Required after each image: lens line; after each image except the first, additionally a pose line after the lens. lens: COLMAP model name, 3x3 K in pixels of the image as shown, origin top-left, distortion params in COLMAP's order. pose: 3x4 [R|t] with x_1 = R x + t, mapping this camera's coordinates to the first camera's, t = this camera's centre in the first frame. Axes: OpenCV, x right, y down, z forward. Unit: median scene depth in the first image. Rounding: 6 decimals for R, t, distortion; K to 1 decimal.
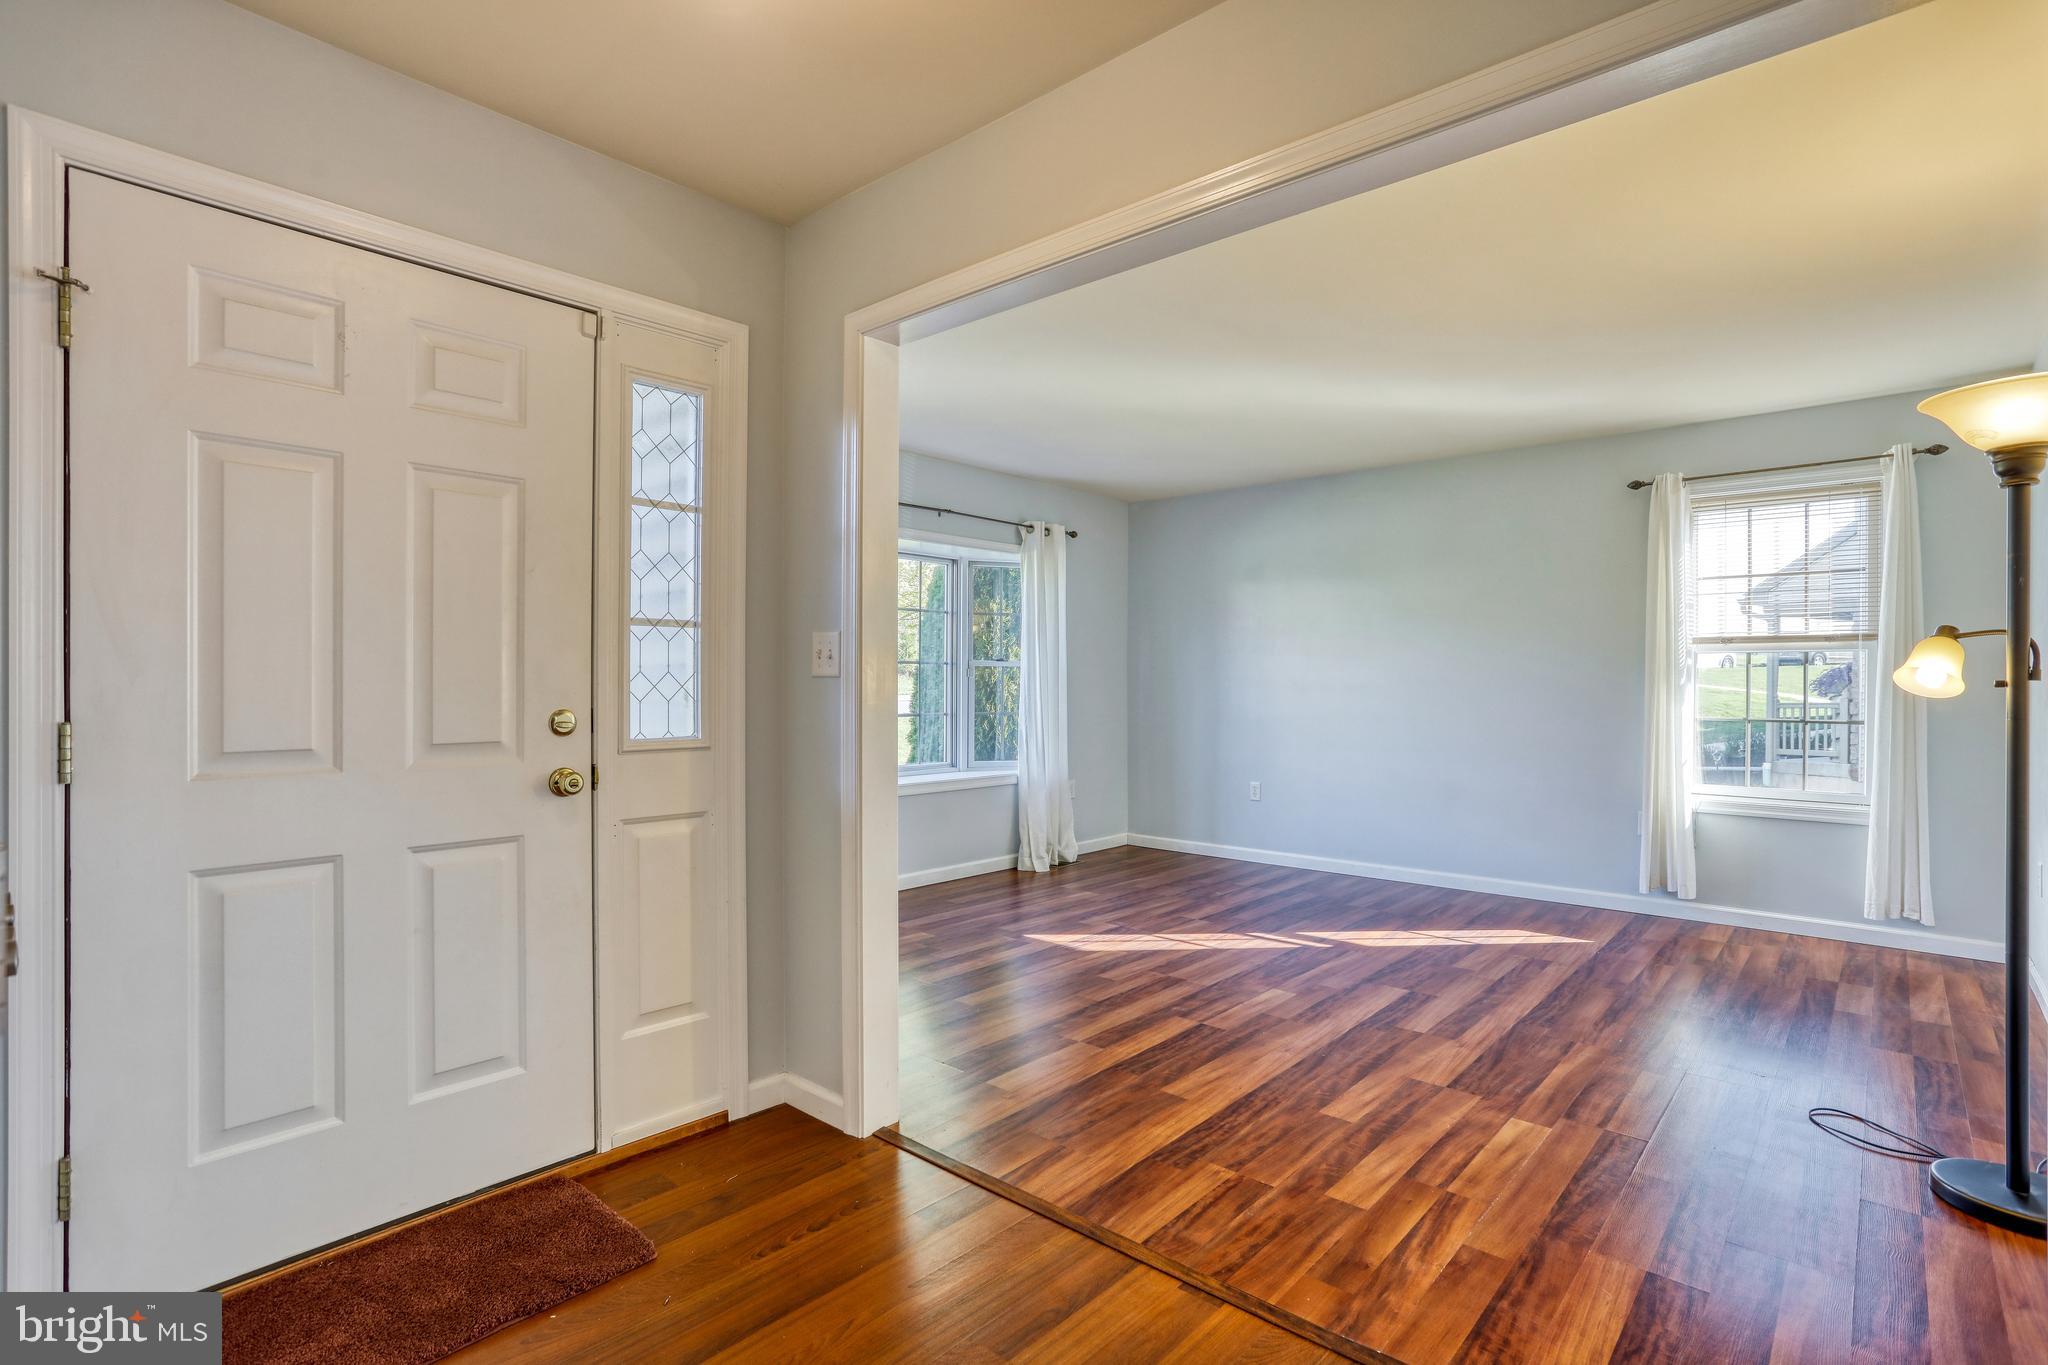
lens RADIAL K [[984.1, 0, 1034.5], [0, 984.1, 678.6], [0, 0, 1]] dist [-0.048757, 0.030563]
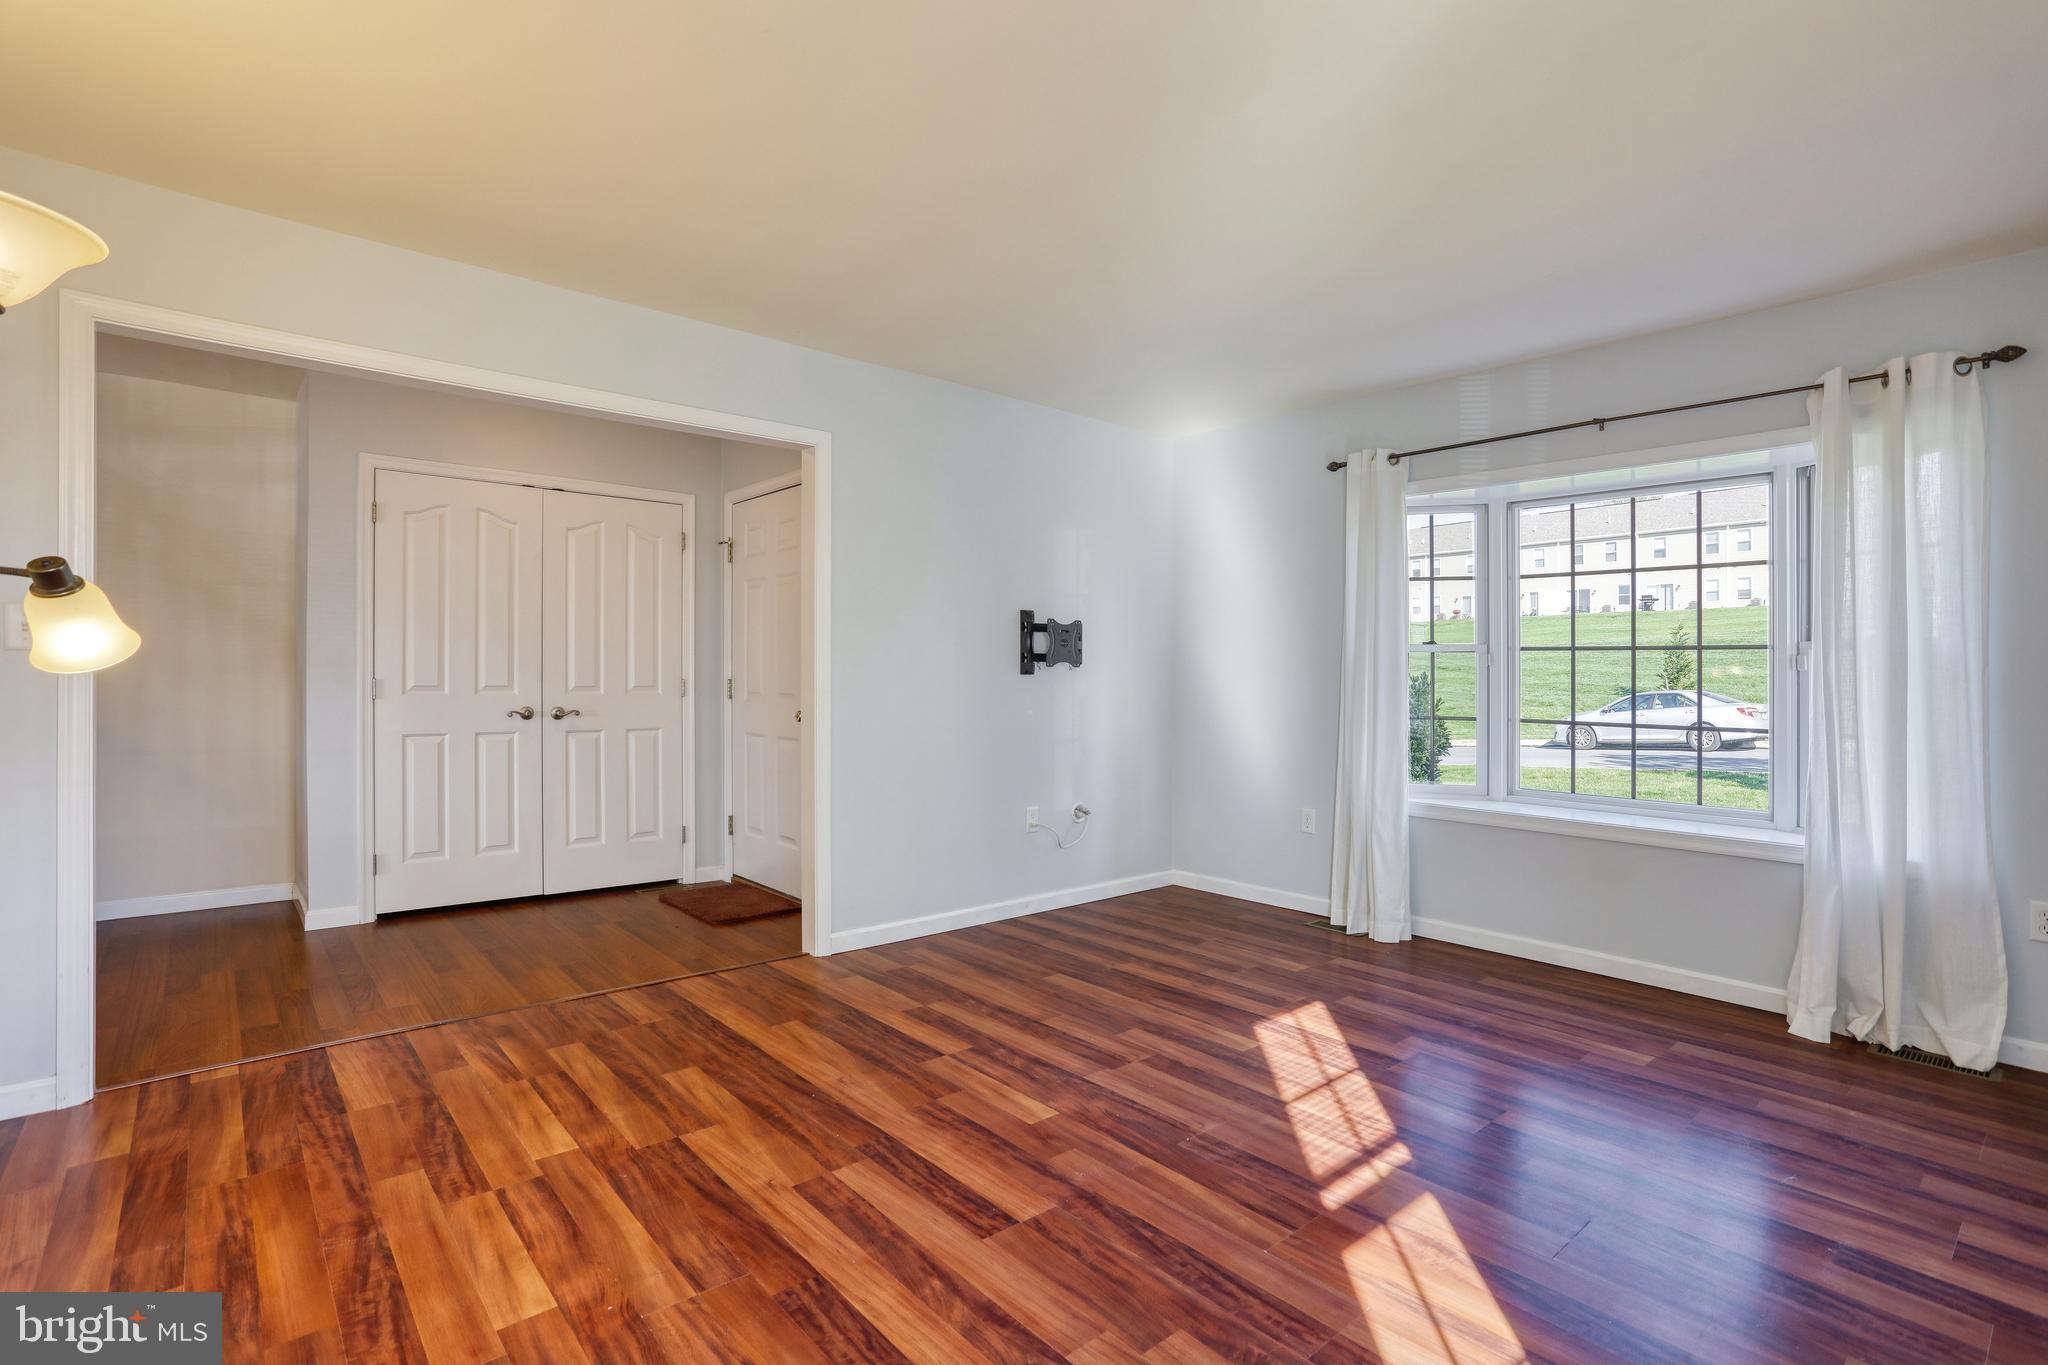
lens RADIAL K [[984.1, 0, 1034.5], [0, 984.1, 678.6], [0, 0, 1]] dist [-0.048757, 0.030563]
pose [[-0.131439, 0.001352, -0.991323, 1.035243], [-0.005578, 0.999982, 0.002104, 0.012706], [0.991309, 0.005806, -0.131429, 1.198587]]
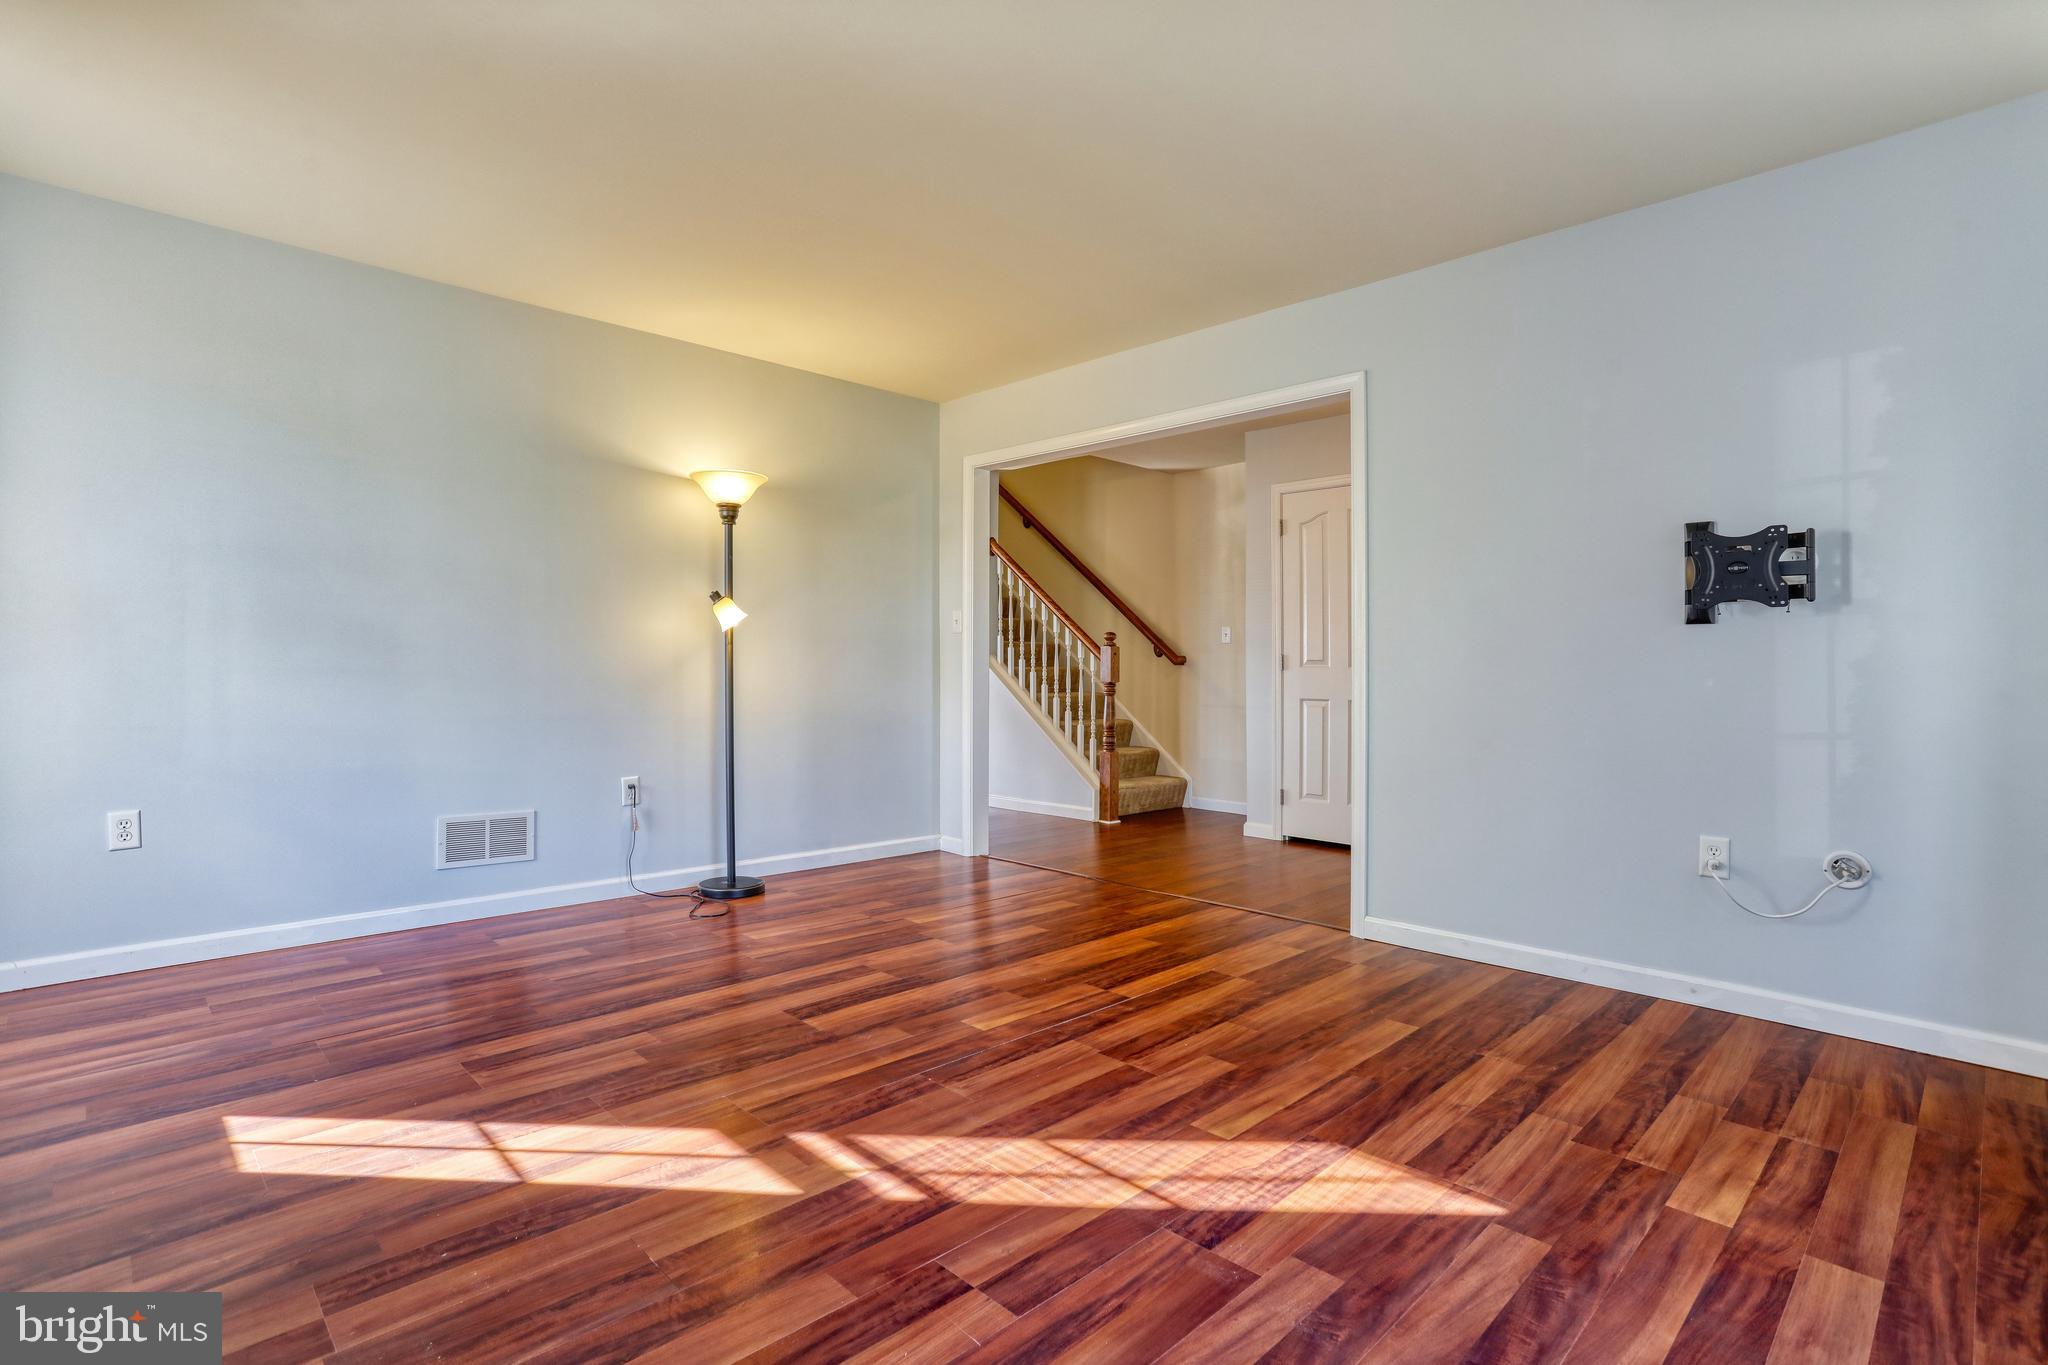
lens RADIAL K [[968.6, 0, 1012.5], [0, 968.6, 711.6], [0, 0, 1]] dist [-0.043239, 0.000782]
pose [[-0.996618, -0.012667, 0.081186, 0.189033], [-0.009851, 0.999339, 0.035001, 0.065243], [-0.081576, 0.034083, -0.996084, 1.898435]]
